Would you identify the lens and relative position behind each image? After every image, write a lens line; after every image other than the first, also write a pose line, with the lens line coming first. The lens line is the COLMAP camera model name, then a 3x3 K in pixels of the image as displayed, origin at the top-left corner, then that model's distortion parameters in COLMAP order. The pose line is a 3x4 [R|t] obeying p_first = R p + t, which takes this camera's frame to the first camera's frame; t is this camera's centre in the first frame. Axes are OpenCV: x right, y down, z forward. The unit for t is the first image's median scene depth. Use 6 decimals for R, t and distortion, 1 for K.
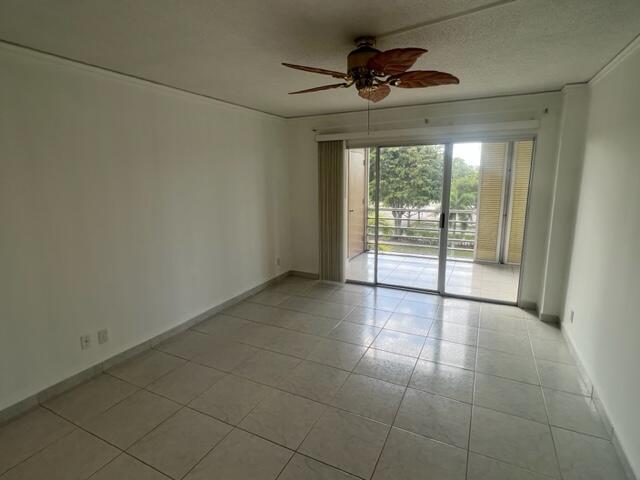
lens RADIAL K [[338.5, 0, 320.0], [0, 338.5, 240.0], [0, 0, 1]] dist [-0.001092, -0.000874]
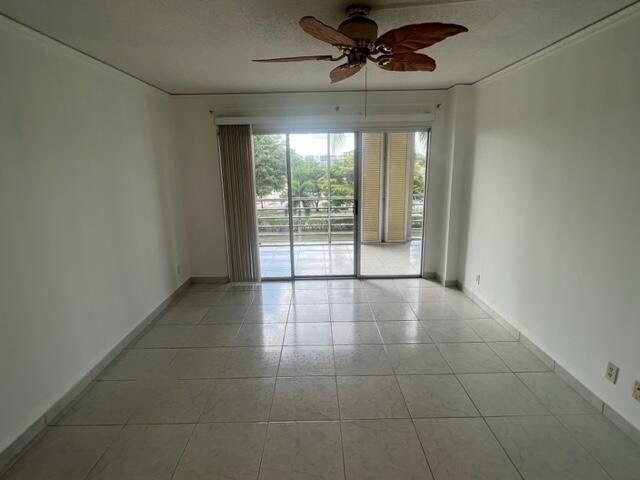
lens RADIAL K [[338.5, 0, 320.0], [0, 338.5, 240.0], [0, 0, 1]] dist [-0.001092, -0.000874]
pose [[0.889150, -0.108094, 0.444665, -0.184363], [0.095398, 0.994137, 0.050908, -0.018182], [-0.447561, -0.002845, 0.894249, 0.108405]]
